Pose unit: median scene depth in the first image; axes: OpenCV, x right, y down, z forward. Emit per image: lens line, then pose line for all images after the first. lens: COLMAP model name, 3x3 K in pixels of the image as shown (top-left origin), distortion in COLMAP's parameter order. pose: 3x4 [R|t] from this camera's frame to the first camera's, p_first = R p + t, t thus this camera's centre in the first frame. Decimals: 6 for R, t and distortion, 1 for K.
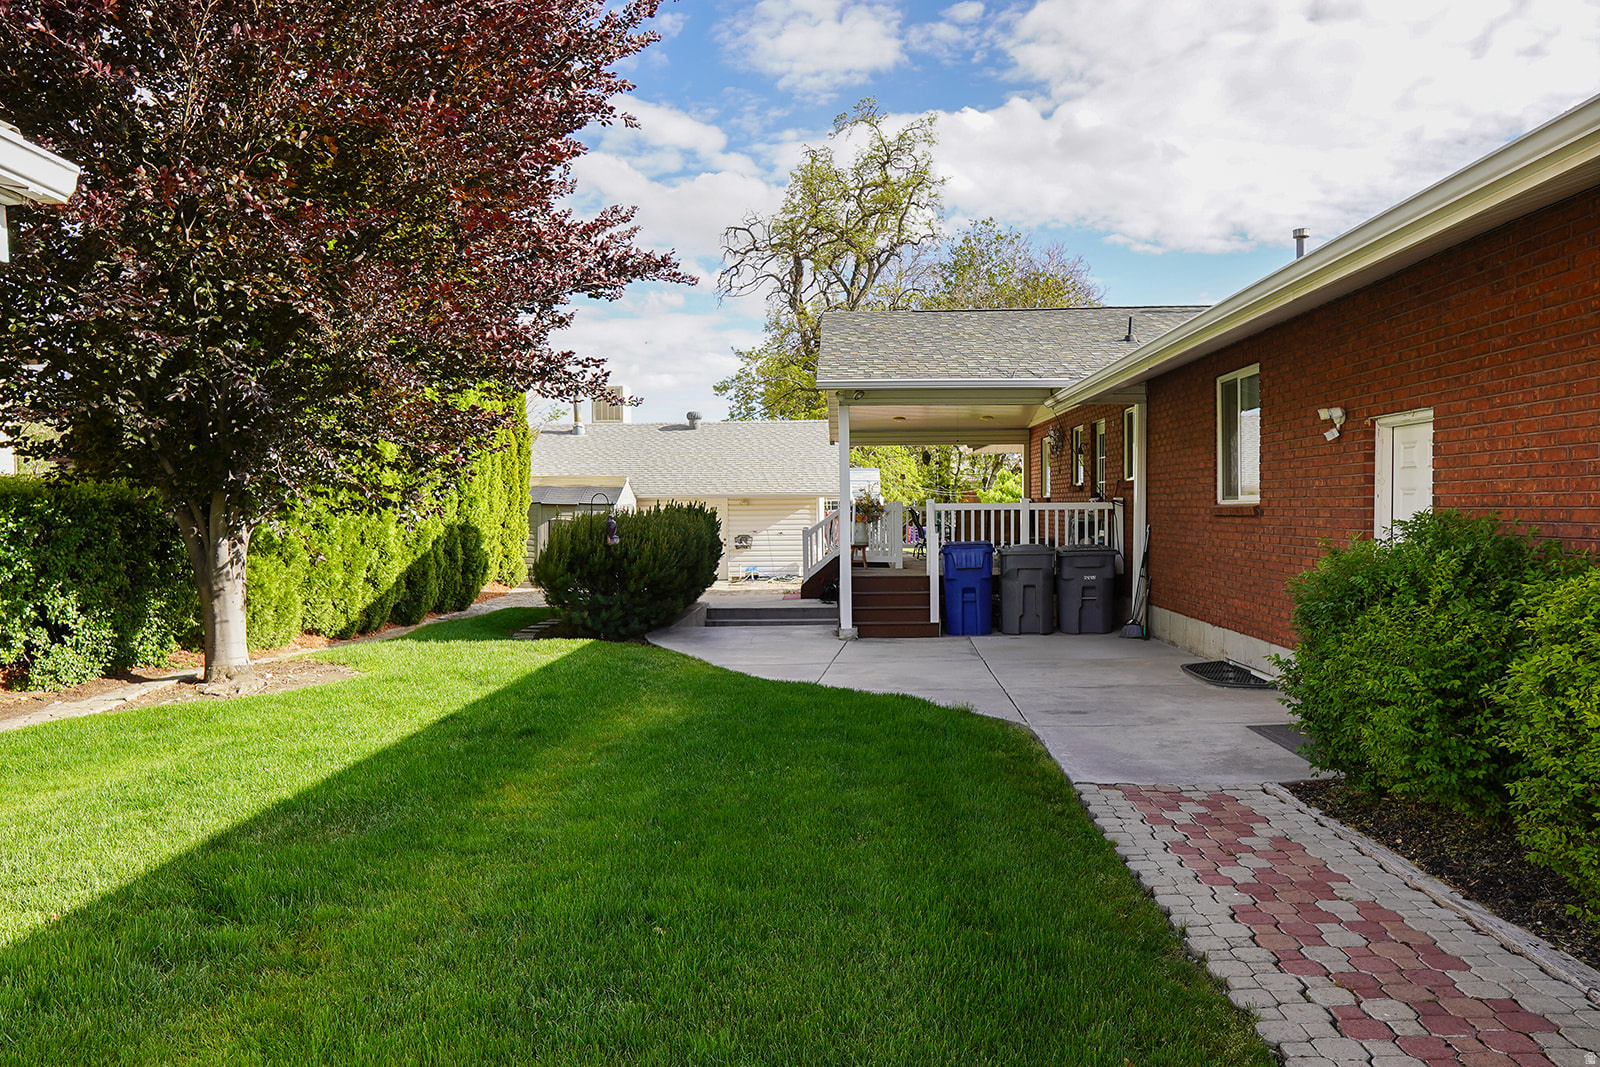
lens RADIAL K [[1139.4, 0, 806.4], [0, 1139.4, 541.0], [0, 0, 1]] dist [-0.105567, 0.064215]
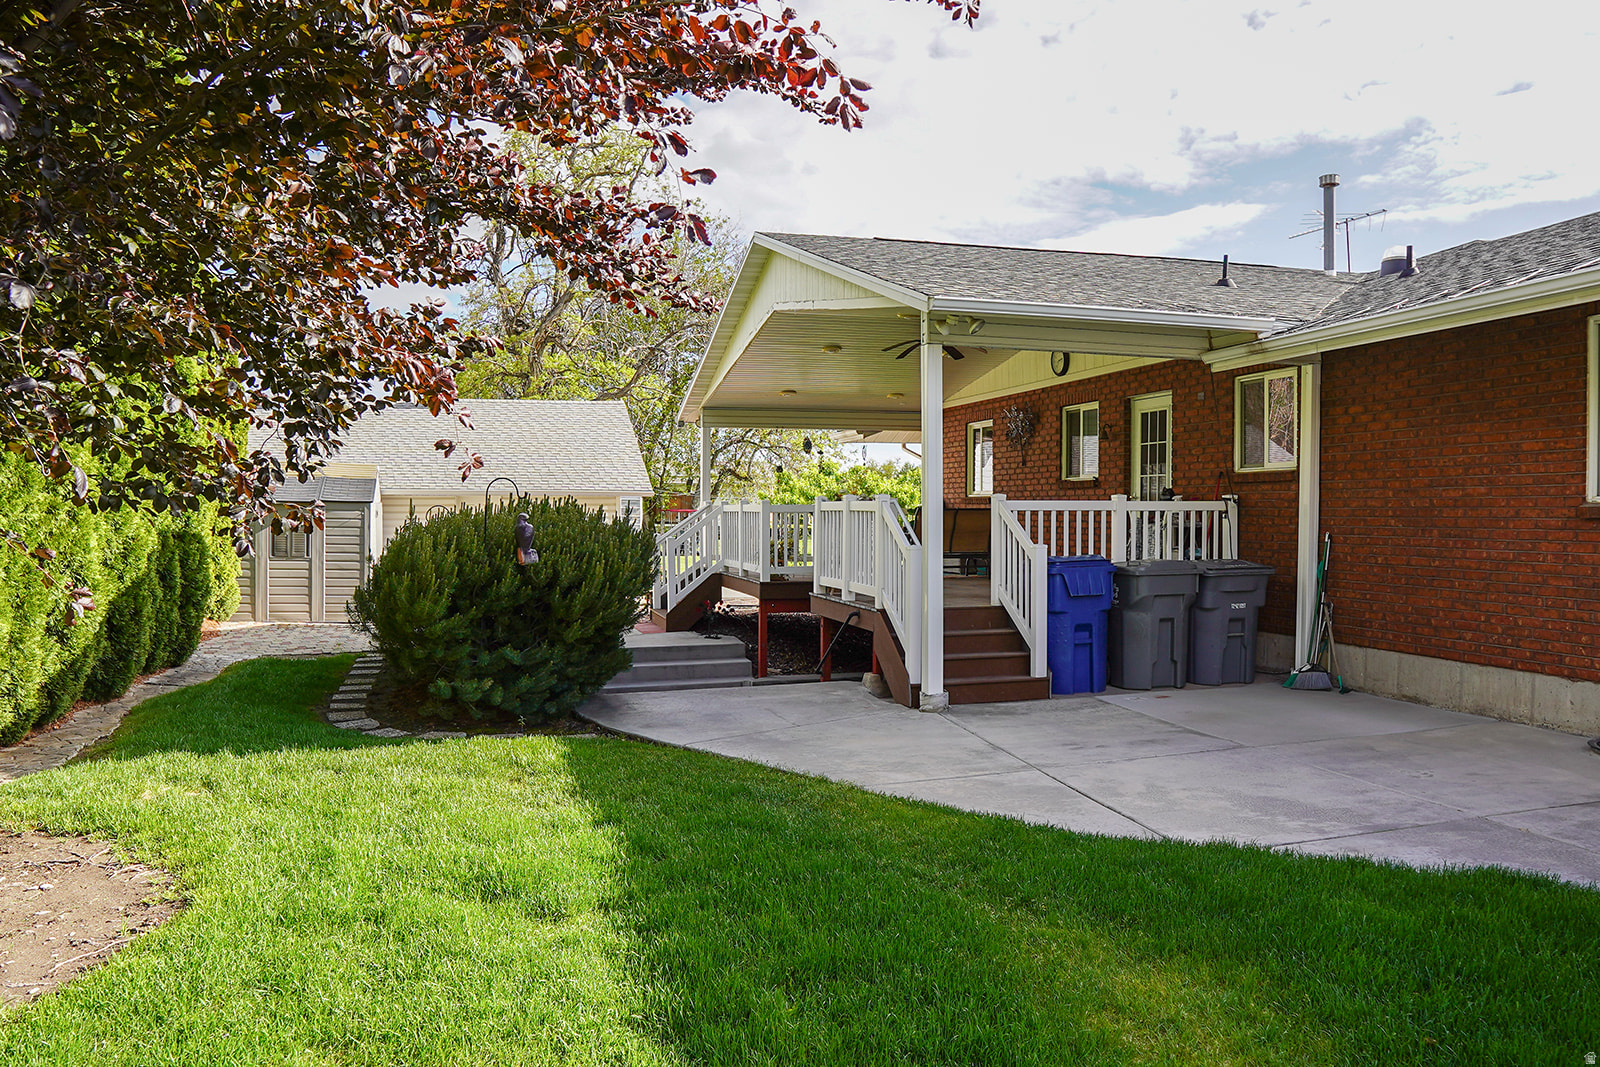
lens RADIAL K [[1139.4, 0, 788.7], [0, 1139.4, 532.5], [0, 0, 1]] dist [-0.105567, 0.064215]
pose [[0.949344, 0.000642, 0.314239, -0.224781], [0.003175, 0.999927, -0.011635, -0.006045], [-0.314224, 0.012044, 0.949273, 0.388526]]
